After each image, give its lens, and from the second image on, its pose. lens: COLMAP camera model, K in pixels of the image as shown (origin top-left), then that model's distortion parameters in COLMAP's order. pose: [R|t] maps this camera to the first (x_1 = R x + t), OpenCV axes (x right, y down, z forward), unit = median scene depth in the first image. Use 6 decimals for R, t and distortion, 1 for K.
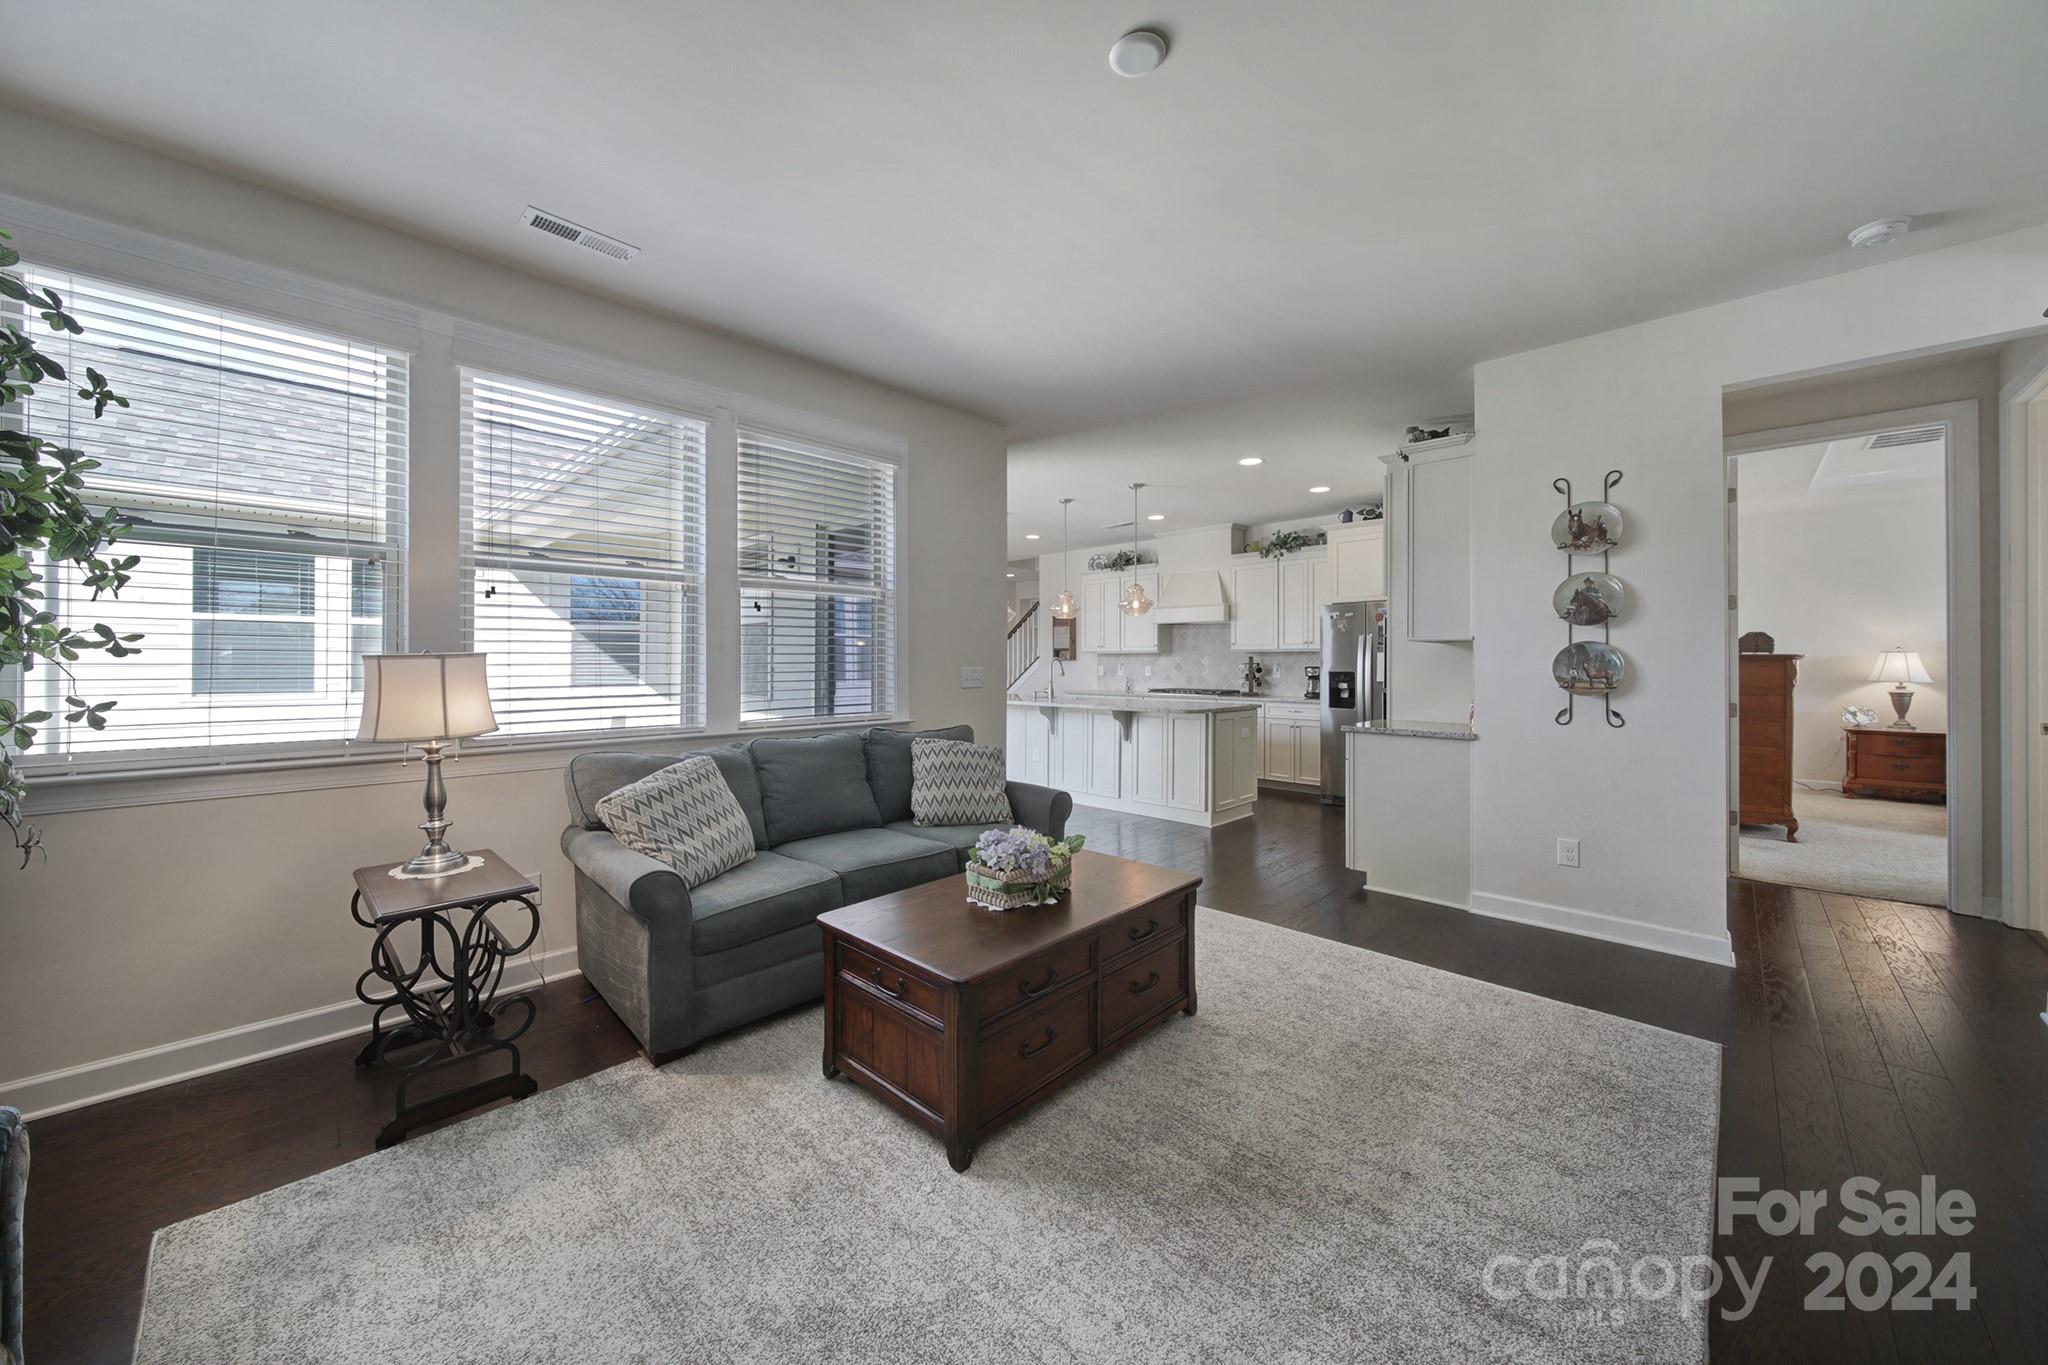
lens RADIAL K [[727.2, 0, 991.5], [0, 727.2, 662.2], [0, 0, 1]] dist [0.001123, -0.000723]
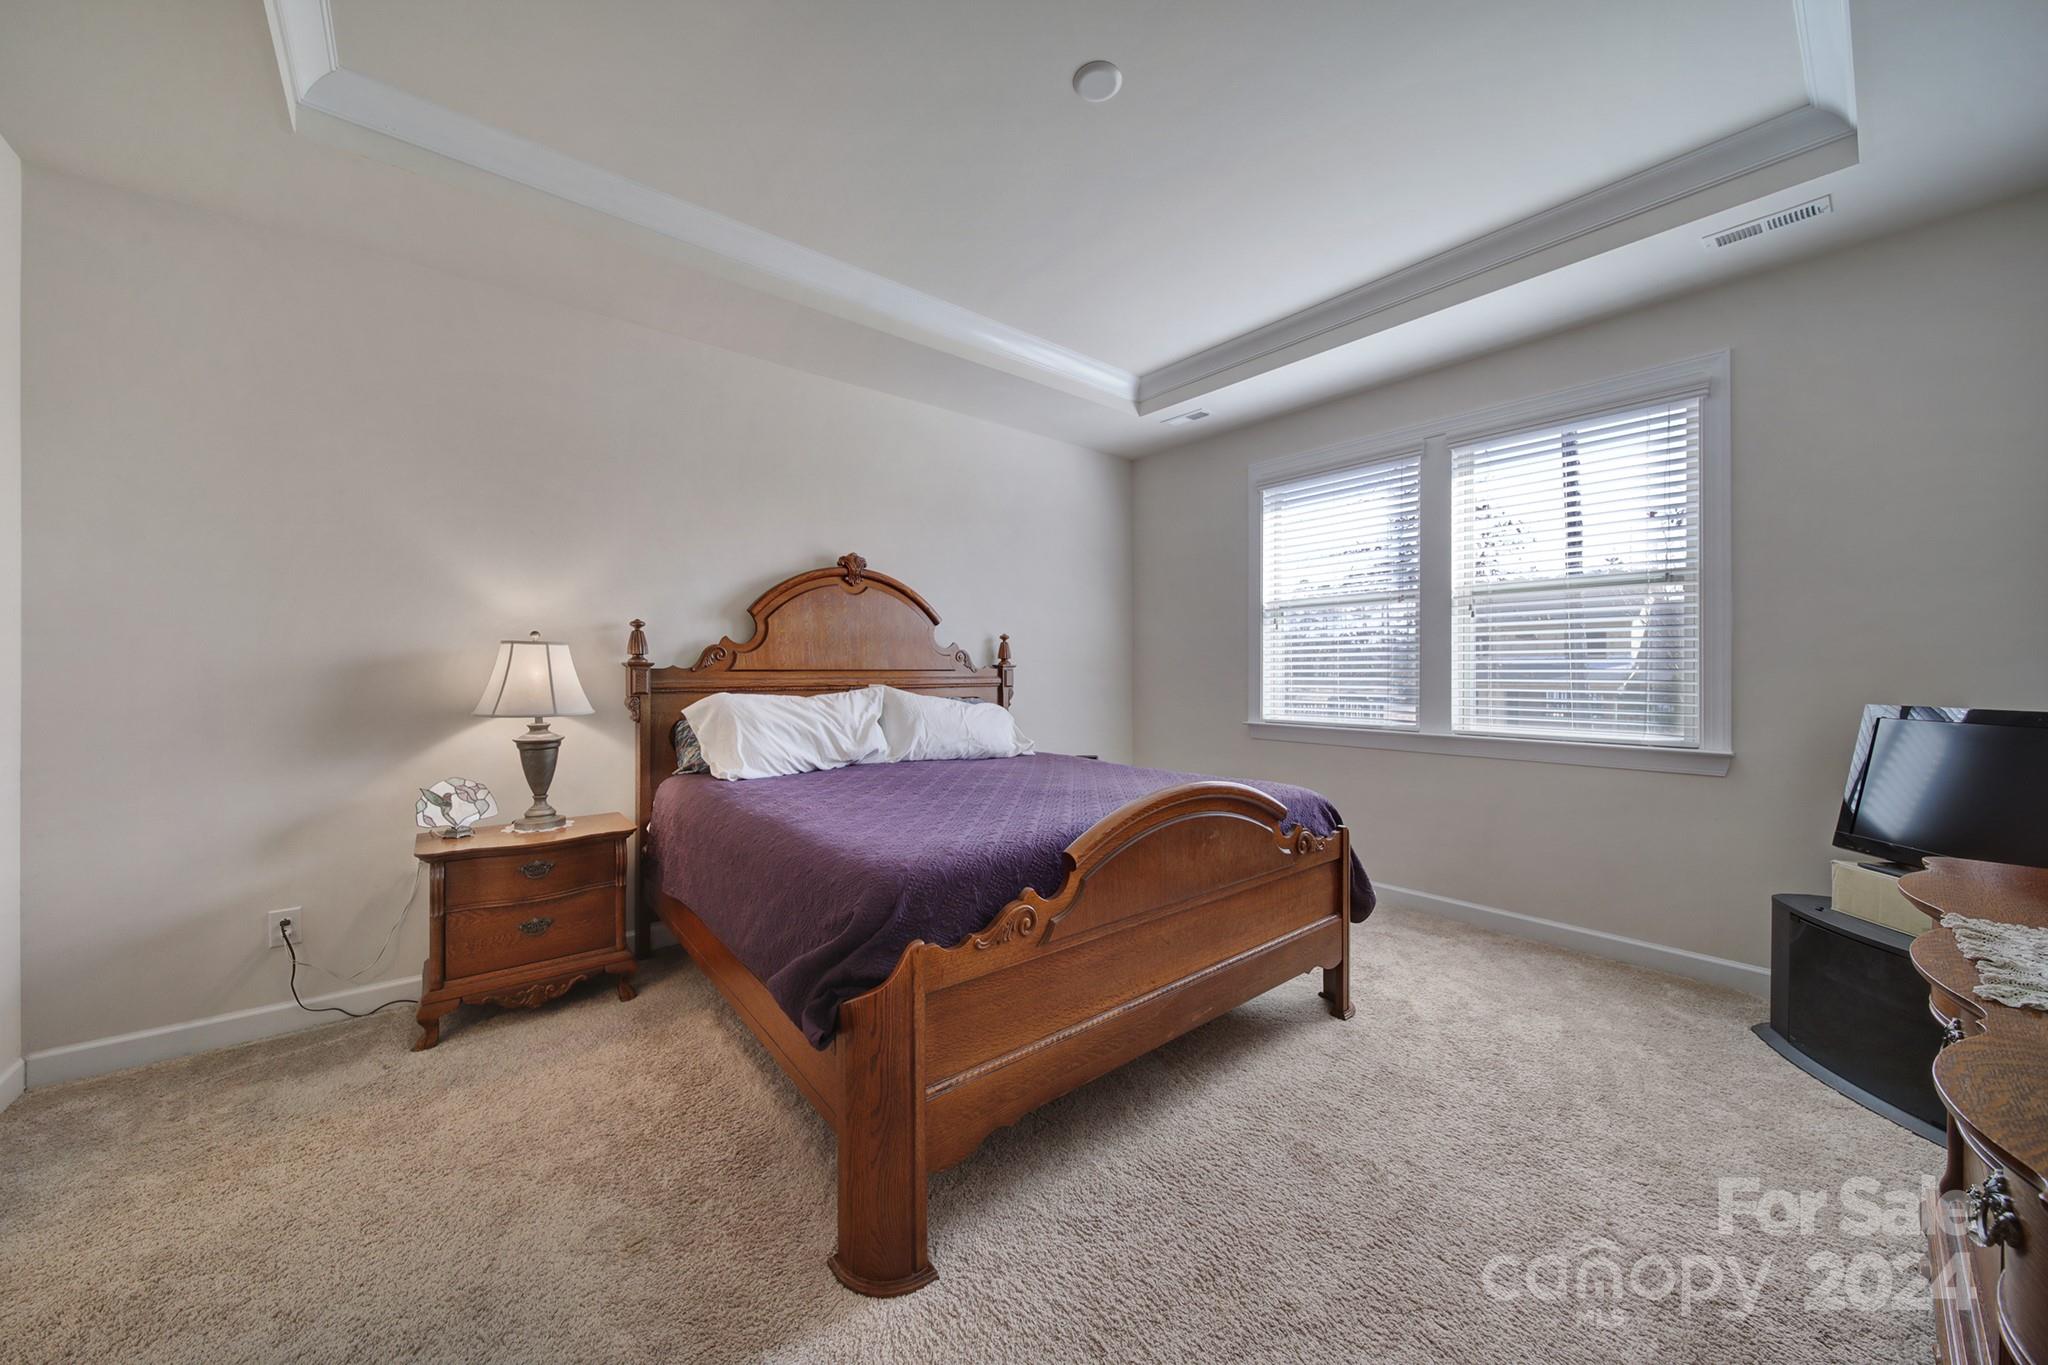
lens RADIAL K [[727.2, 0, 1014.6], [0, 727.2, 663.6], [0, 0, 1]] dist [0.001123, -0.000723]
pose [[0.083721, -0.003917, 0.996482, 0.856360], [0.001657, 0.999991, 0.003792, -0.001557], [-0.996488, 0.001334, 0.083727, 0.691181]]
